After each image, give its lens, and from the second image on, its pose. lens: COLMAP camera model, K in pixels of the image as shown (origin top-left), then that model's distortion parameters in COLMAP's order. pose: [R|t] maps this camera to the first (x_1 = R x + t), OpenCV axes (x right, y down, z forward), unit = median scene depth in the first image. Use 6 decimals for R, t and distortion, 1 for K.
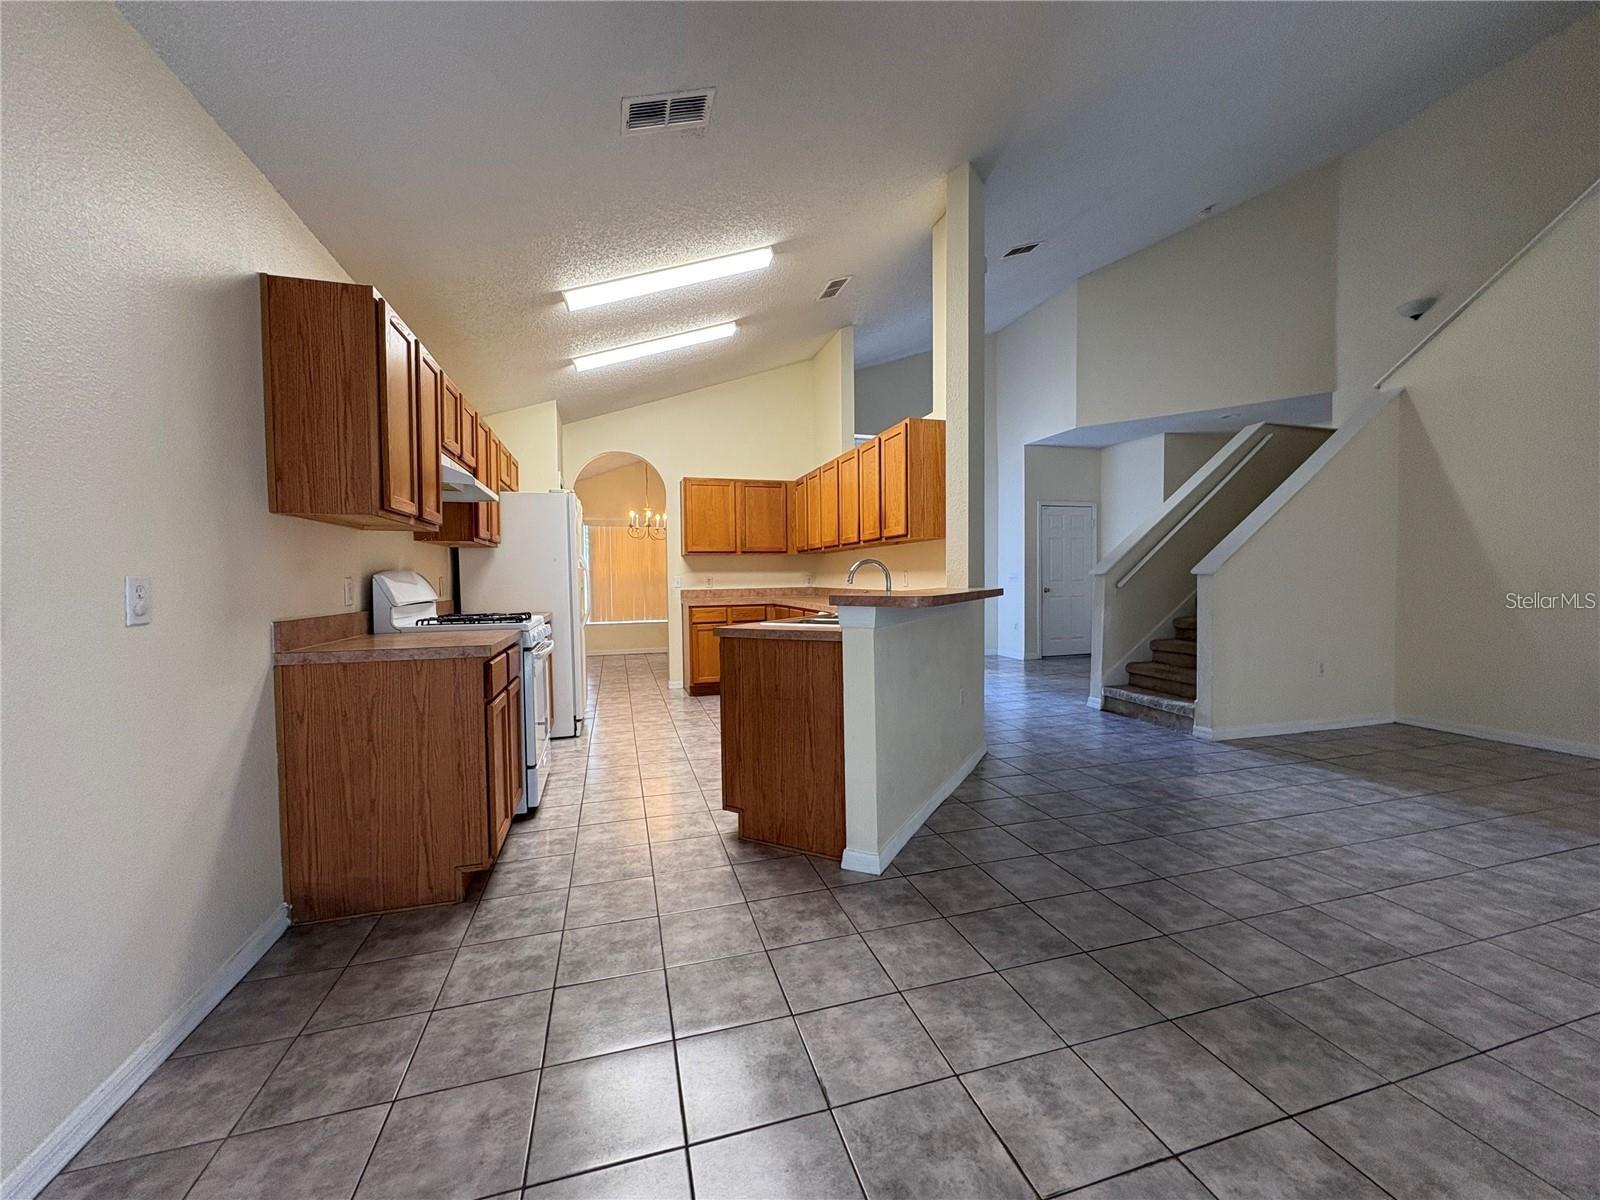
lens RADIAL K [[636.9, 0, 804.3], [0, 636.9, 597.8], [0, 0, 1]] dist [-0.000355, 0.000041]
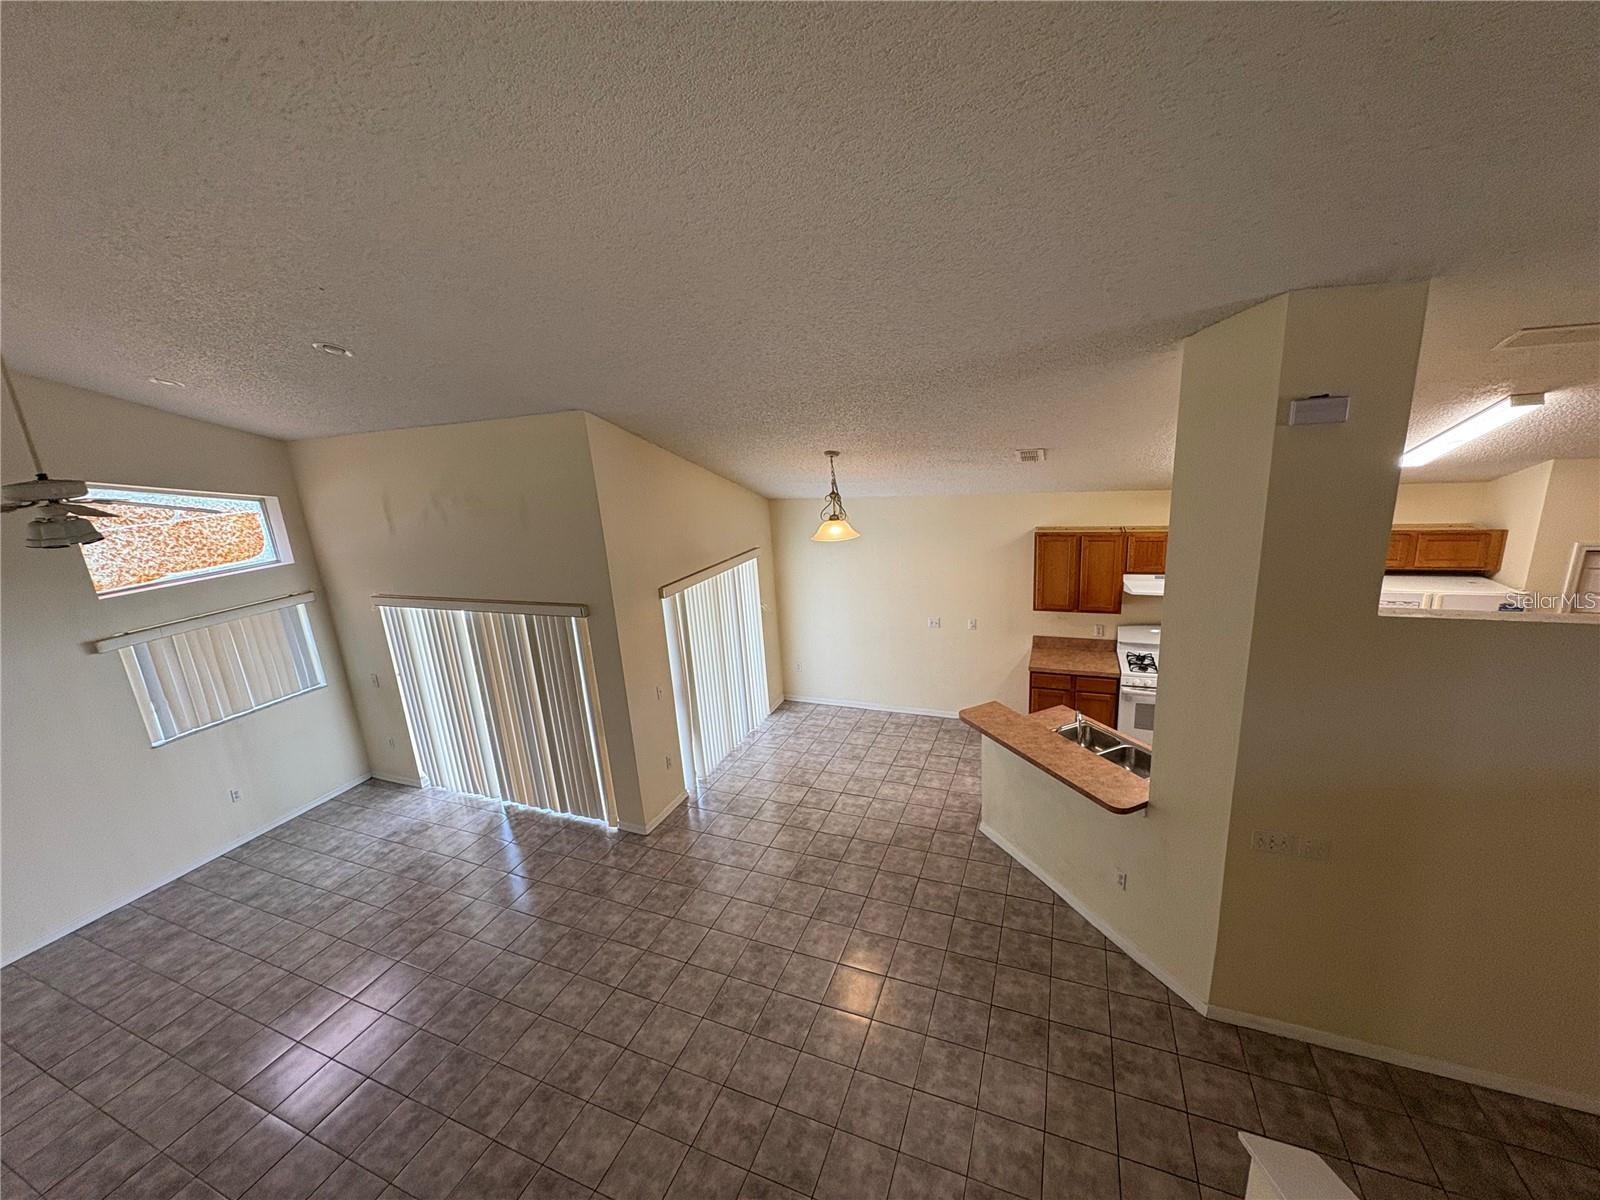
lens RADIAL K [[635.1, 0, 803.4], [0, 635.1, 596.5], [0, 0, 1]] dist [0.000586, -0.000016]
pose [[-0.625830, 0.242872, -0.741181, 1.291161], [0.049209, 0.960684, 0.273249, -0.635993], [0.778405, 0.134535, -0.613176, 1.201661]]
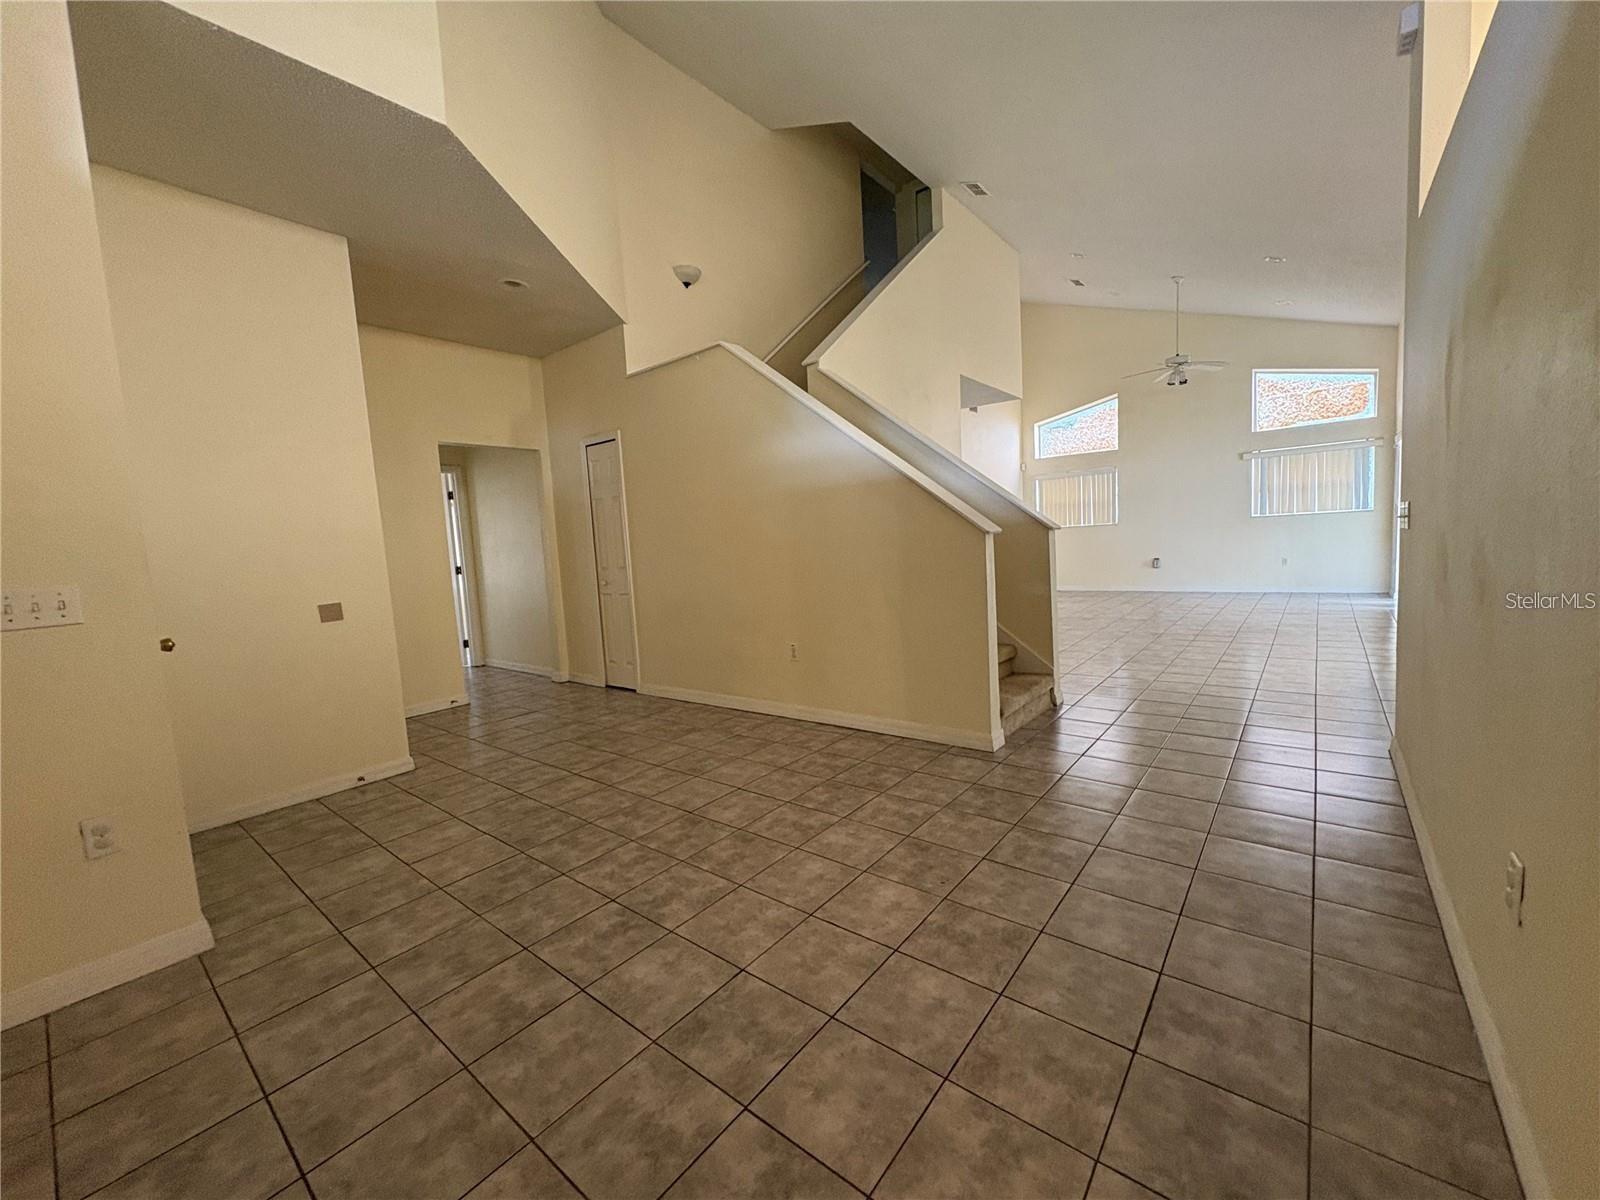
lens RADIAL K [[635.4, 0, 801.5], [0, 635.4, 597.3], [0, 0, 1]] dist [-0.000078, -0.000215]
pose [[-0.563233, -0.033666, 0.825612, 0.081278], [0.089267, 0.990843, 0.101301, -0.084763], [-0.821462, 0.130756, -0.555070, 2.275977]]
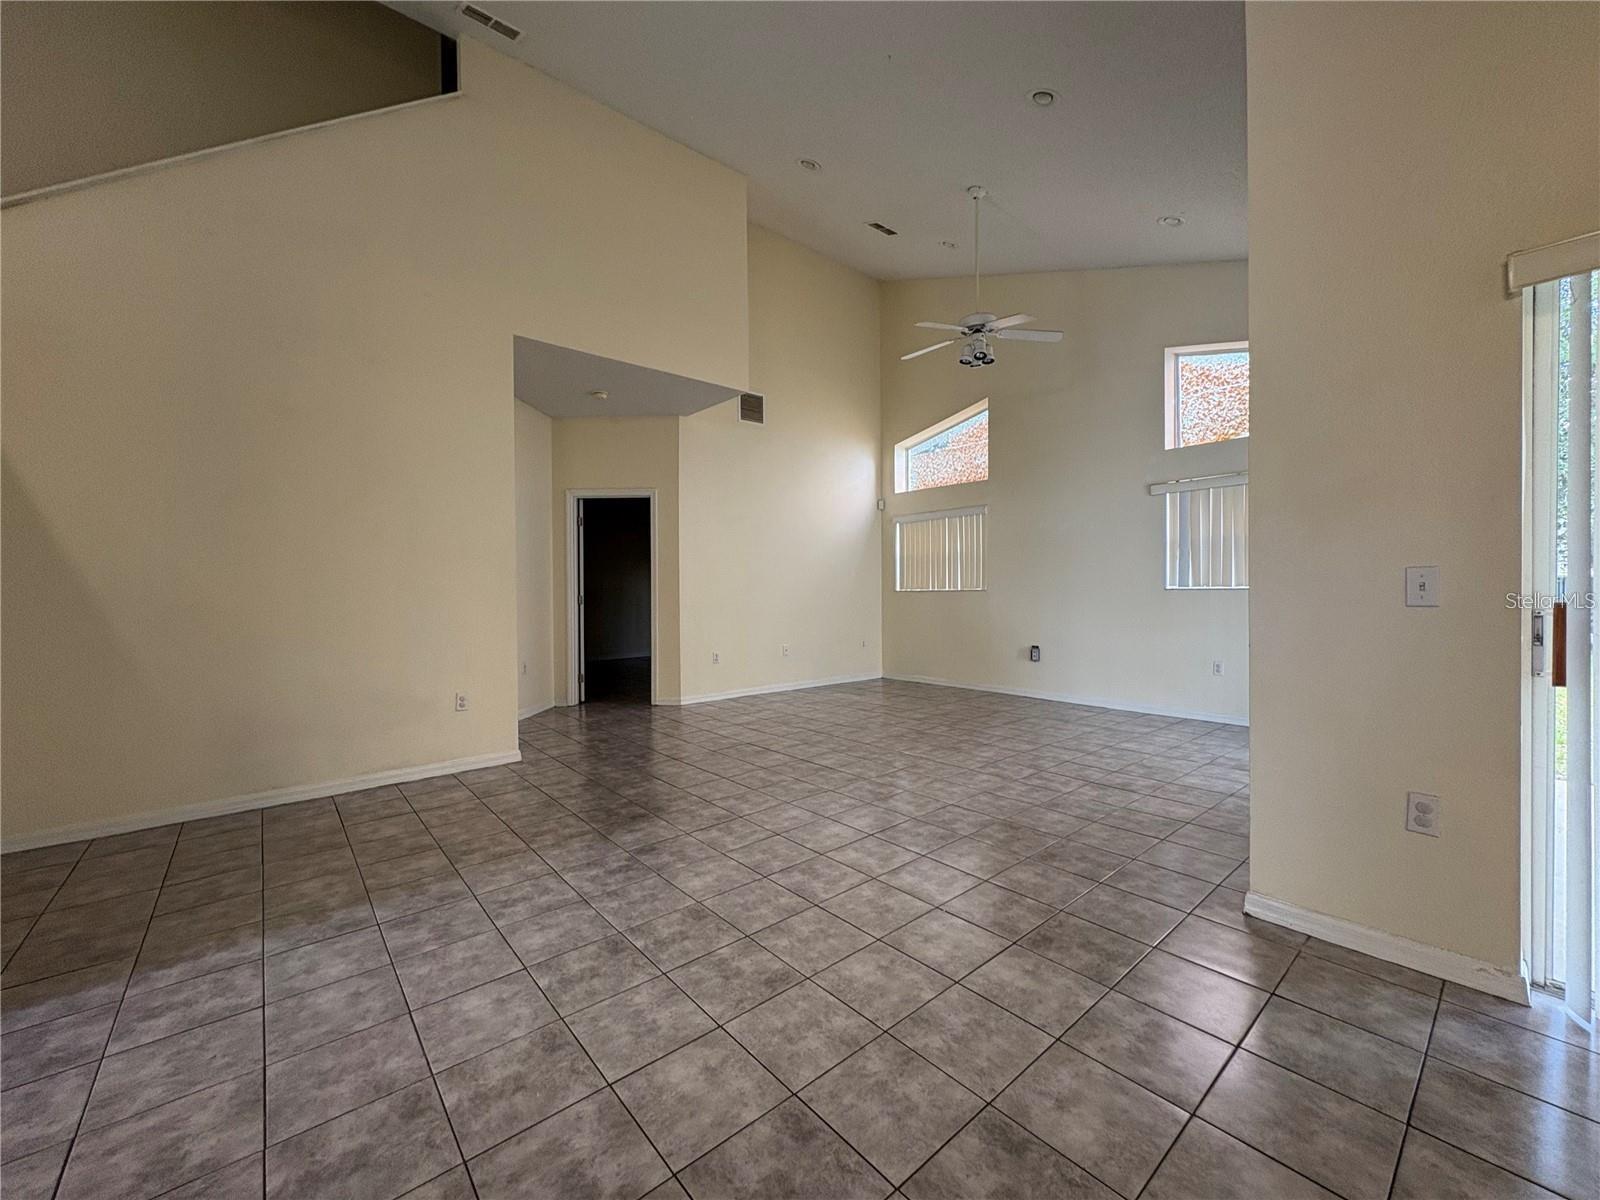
lens RADIAL K [[638.4, 0, 799.8], [0, 638.4, 594.2], [0, 0, 1]] dist [0.001272, 0.000037]
pose [[-0.404358, 0.008487, 0.914561, 0.134542], [0.043809, 0.998989, 0.010099, -0.024084], [-0.913551, 0.044150, -0.404321, 0.690251]]
